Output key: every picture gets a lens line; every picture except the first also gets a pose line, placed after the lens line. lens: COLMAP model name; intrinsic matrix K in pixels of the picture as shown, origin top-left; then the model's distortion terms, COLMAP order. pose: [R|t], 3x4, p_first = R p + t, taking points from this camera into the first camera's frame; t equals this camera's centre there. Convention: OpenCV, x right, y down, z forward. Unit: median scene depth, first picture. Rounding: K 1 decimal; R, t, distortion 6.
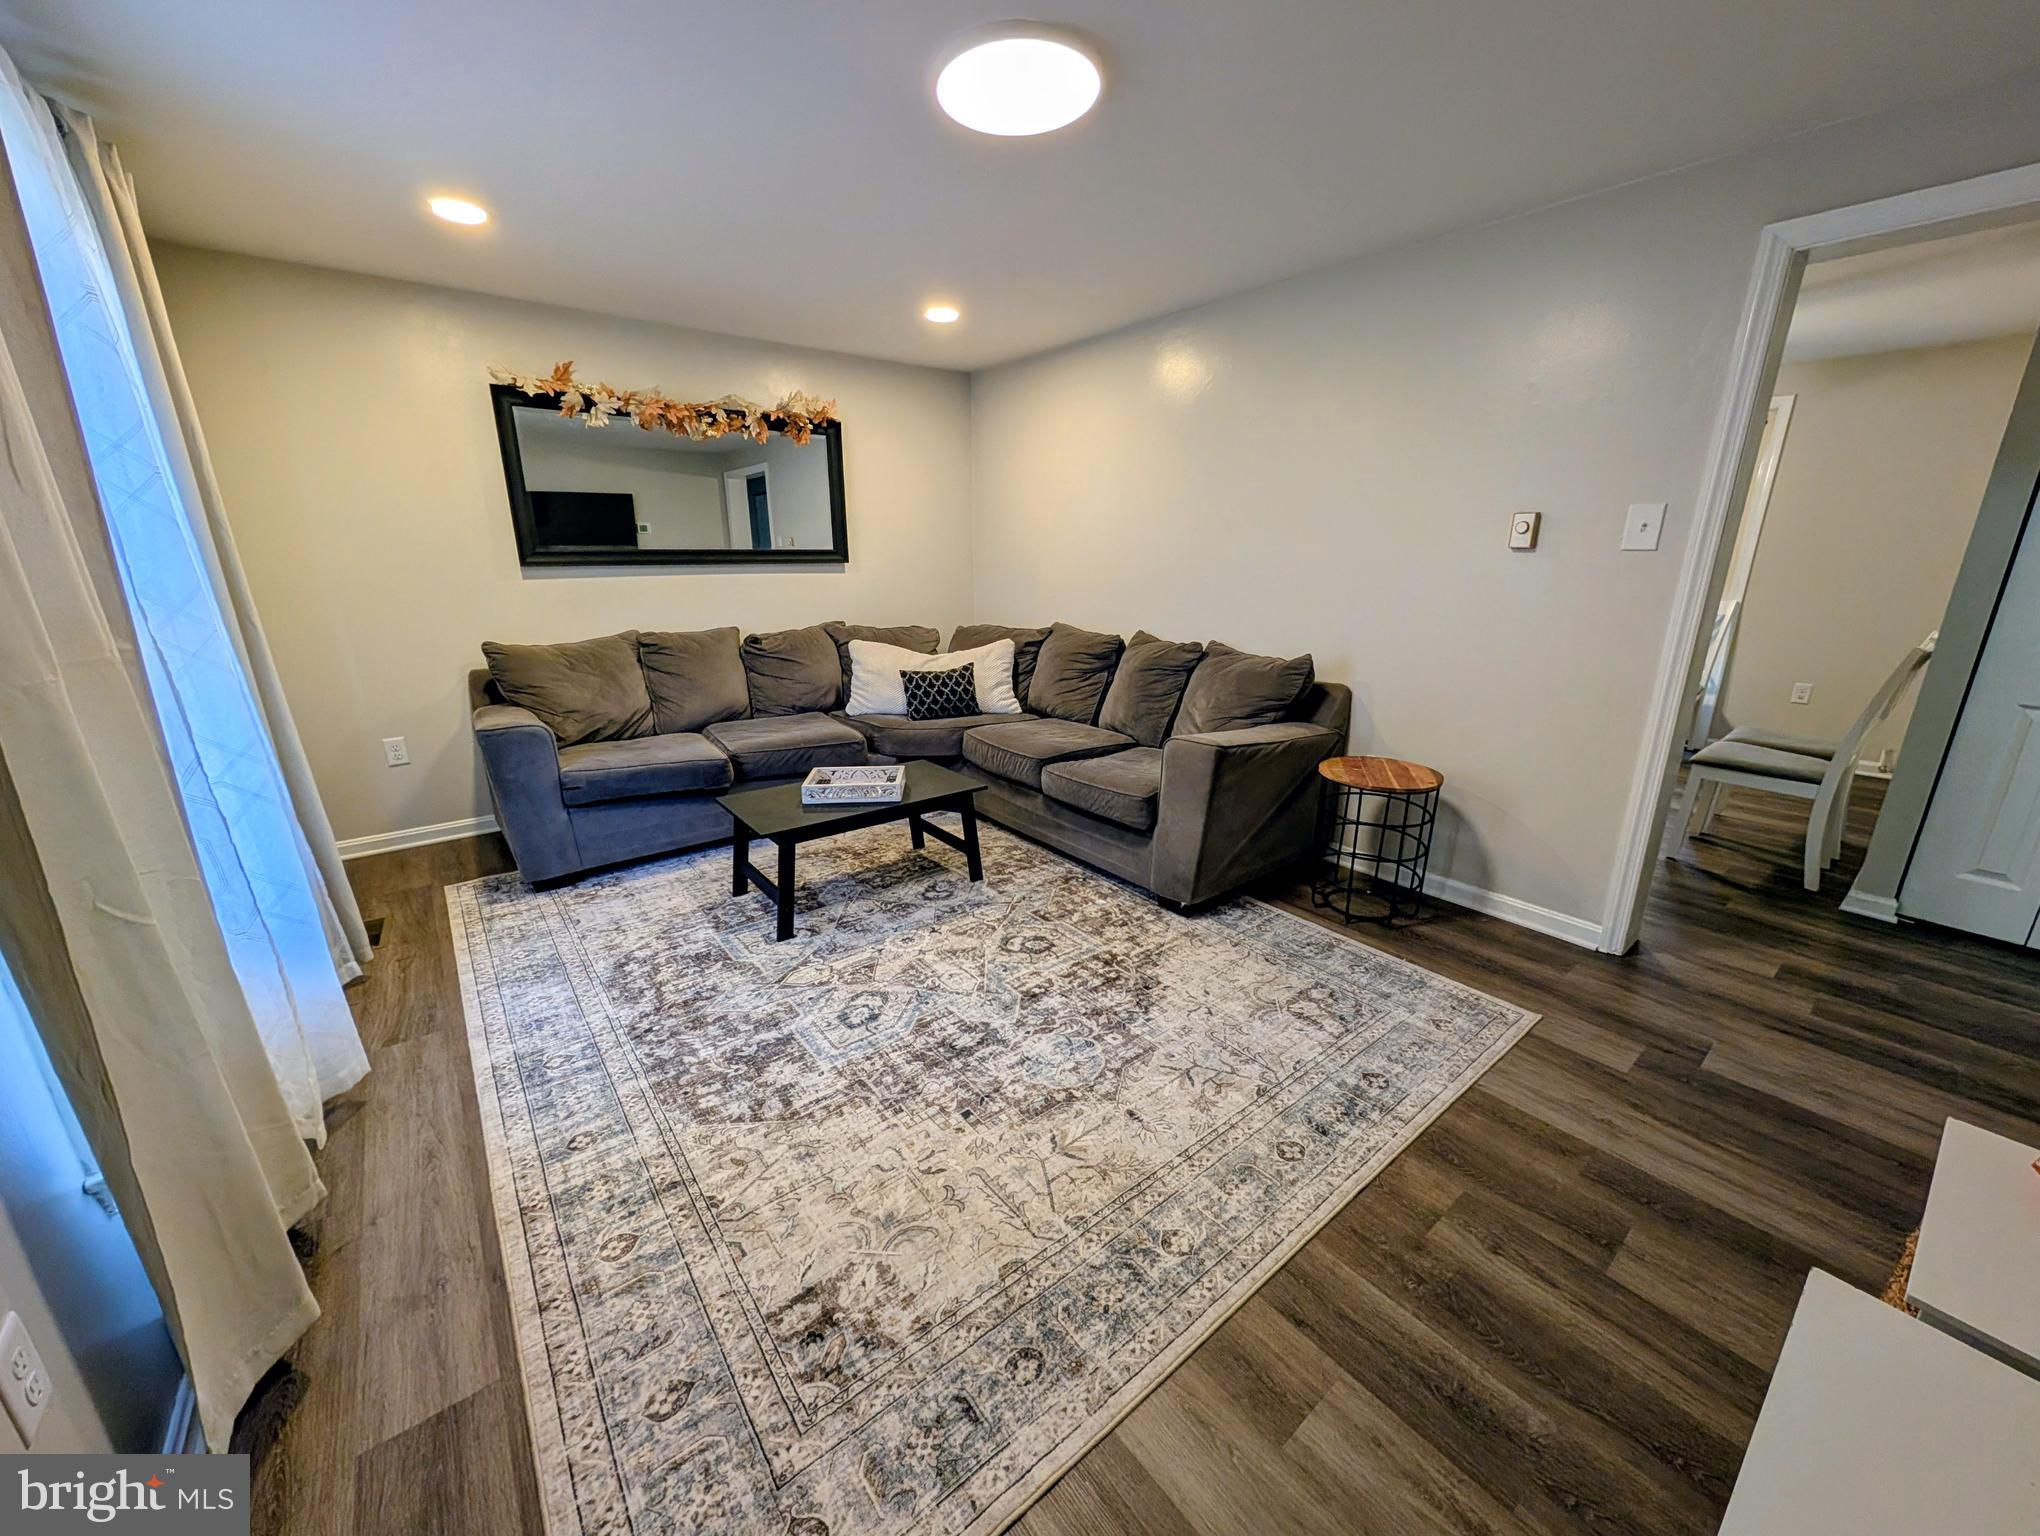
lens RADIAL K [[765.3, 0, 1024.1], [0, 765.3, 767.6], [0, 0, 1]] dist [-0.001113, 0.000173]
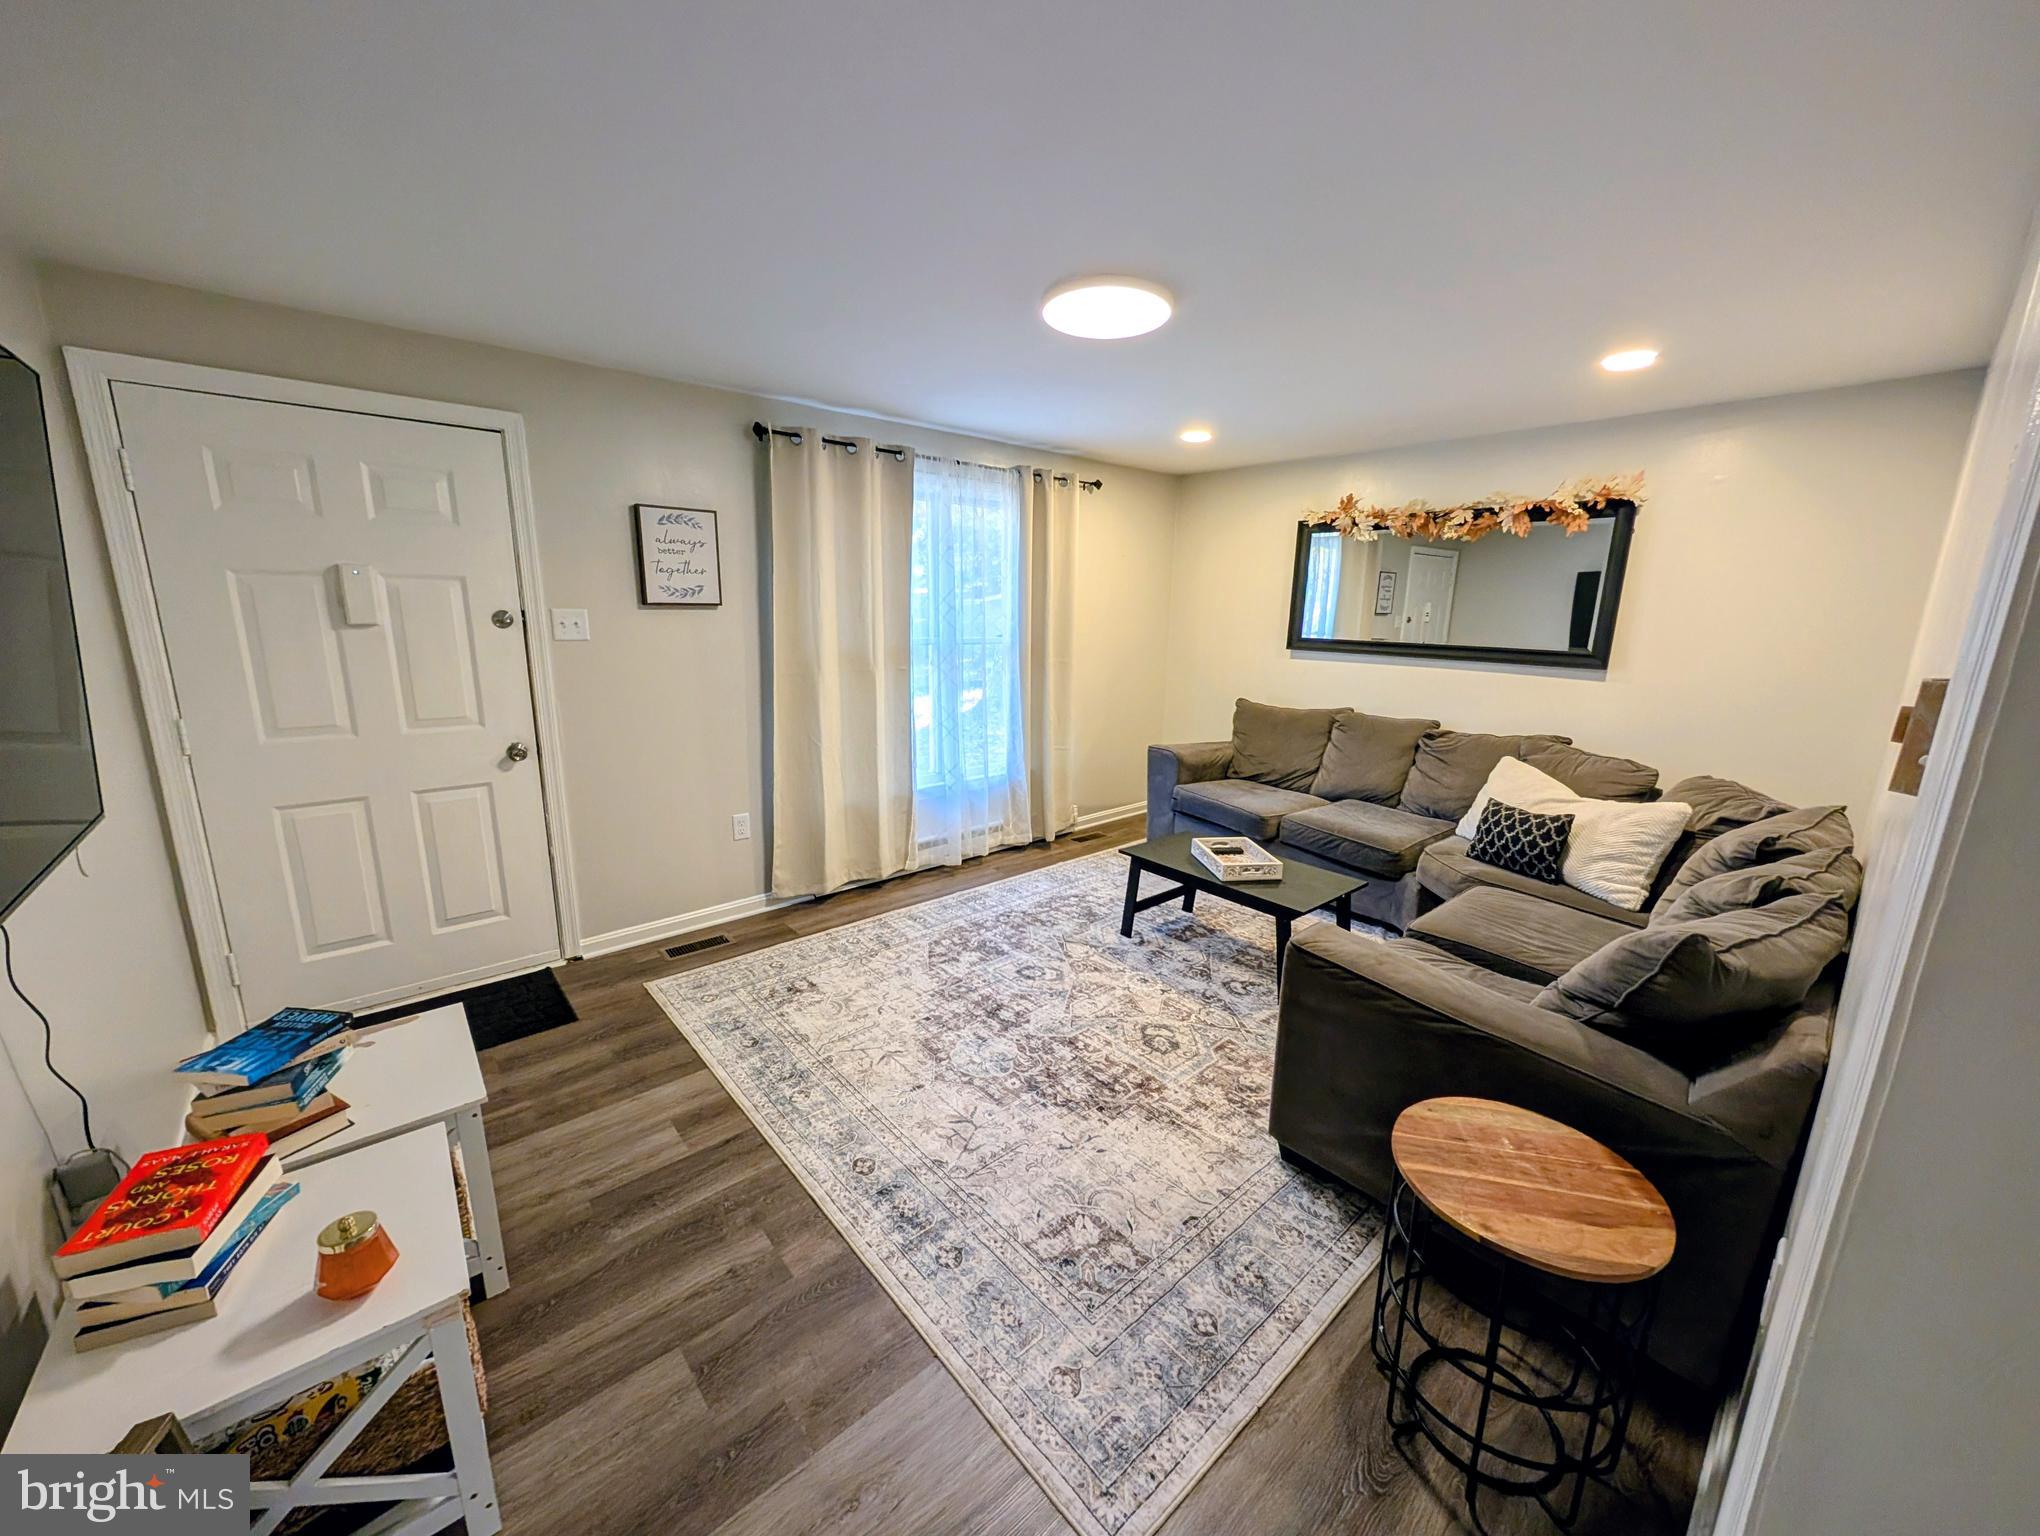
lens RADIAL K [[765.3, 0, 1024.1], [0, 765.3, 767.6], [0, 0, 1]] dist [-0.001113, 0.000173]
pose [[0.057457, 0.213340, -0.975287, 1.094639], [-0.293289, 0.937402, 0.187775, -0.295231], [0.954296, 0.275252, 0.116430, 0.731703]]
